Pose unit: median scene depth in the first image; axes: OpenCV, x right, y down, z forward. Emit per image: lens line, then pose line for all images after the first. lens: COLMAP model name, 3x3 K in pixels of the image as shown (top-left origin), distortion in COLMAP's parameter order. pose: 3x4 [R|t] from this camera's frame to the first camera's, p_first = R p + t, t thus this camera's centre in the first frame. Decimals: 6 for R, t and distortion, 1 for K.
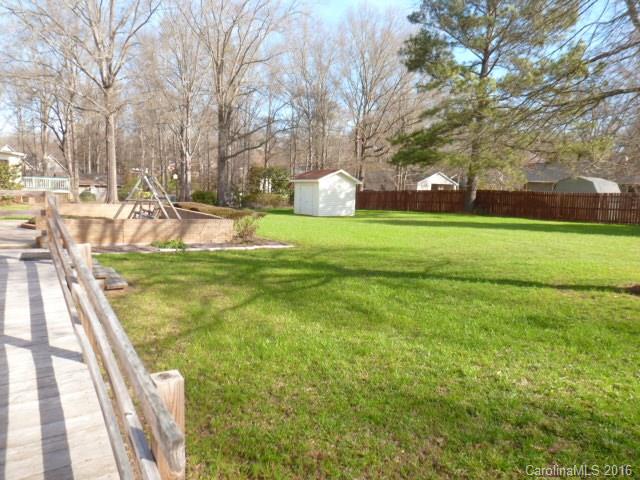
lens RADIAL K [[459.3, 0, 320.6], [0, 459.3, 243.4], [0, 0, 1]] dist [-0.022845, 0.003223]
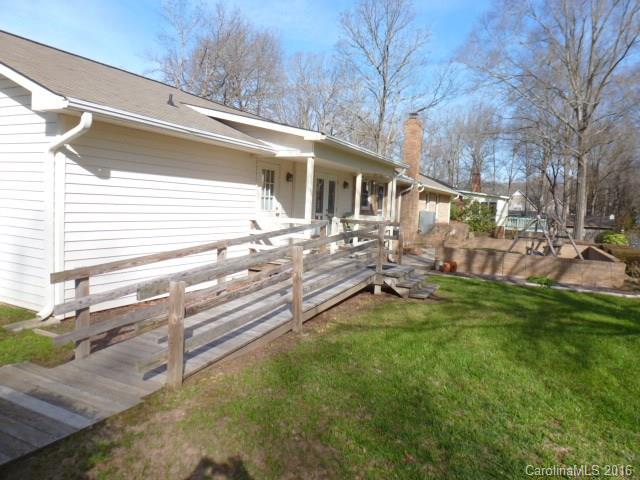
lens RADIAL K [[459.3, 0, 321.8], [0, 459.3, 238.8], [0, 0, 1]] dist [-0.022845, 0.003223]
pose [[0.509190, 0.045735, -0.859438, 0.287462], [-0.131986, 0.990924, -0.025465, 0.000748], [0.850473, 0.126400, 0.510605, 0.045201]]
